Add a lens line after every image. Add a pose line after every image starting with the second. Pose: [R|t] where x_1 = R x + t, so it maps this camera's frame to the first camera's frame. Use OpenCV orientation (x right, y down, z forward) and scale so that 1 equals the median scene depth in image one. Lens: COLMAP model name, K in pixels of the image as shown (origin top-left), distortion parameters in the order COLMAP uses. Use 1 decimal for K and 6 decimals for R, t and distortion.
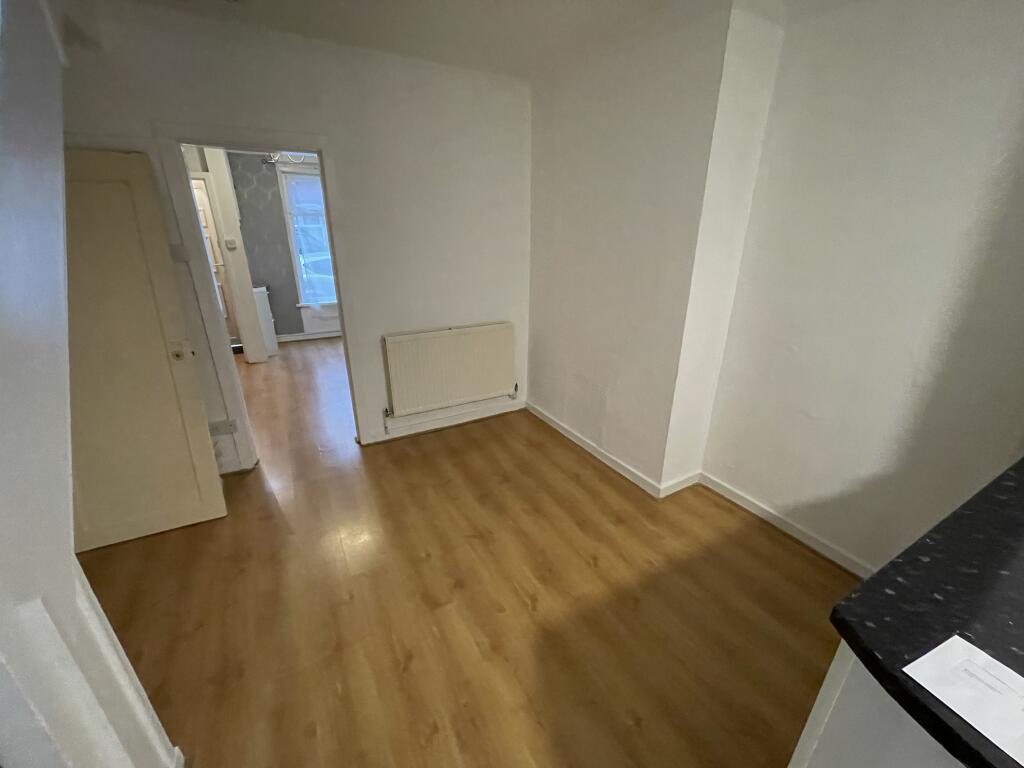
lens RADIAL K [[407.5, 0, 508.8], [0, 407.5, 382.5], [0, 0, 1]] dist [-0.007432, -0.000630]
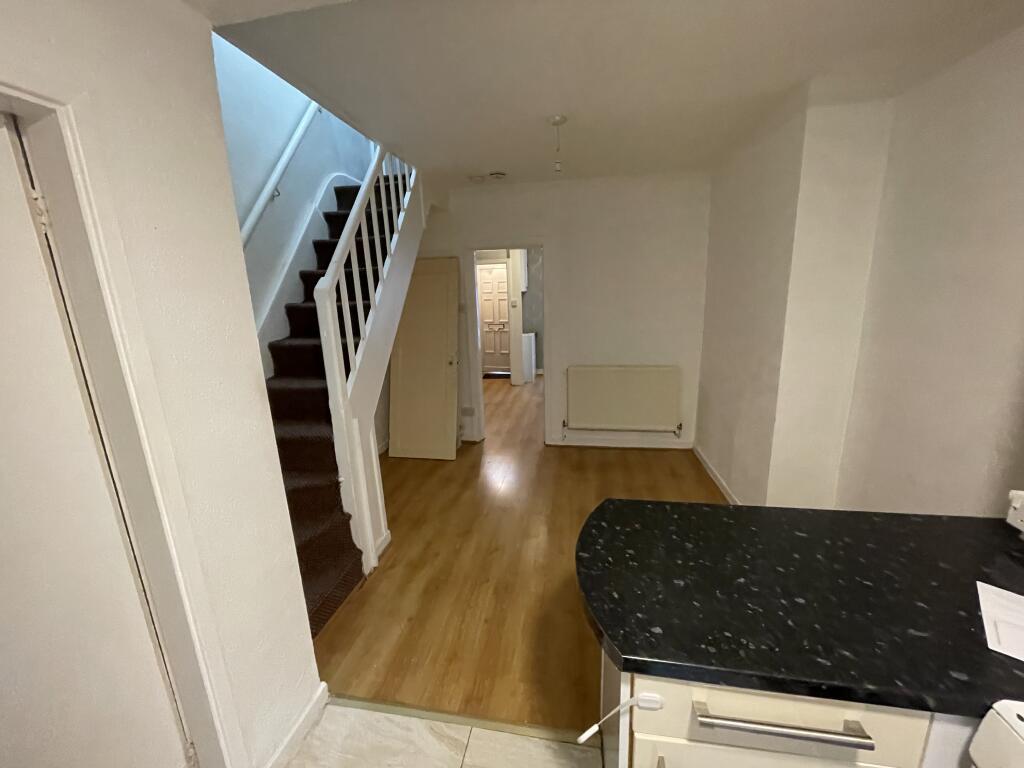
lens RADIAL K [[407.5, 0, 515.1], [0, 407.5, 382.6], [0, 0, 1]] dist [-0.007432, -0.000630]
pose [[0.784674, 0.107463, -0.610524, 0.371796], [-0.187450, 0.979887, -0.068443, 0.062279], [0.590889, 0.168148, 0.789035, -0.175553]]
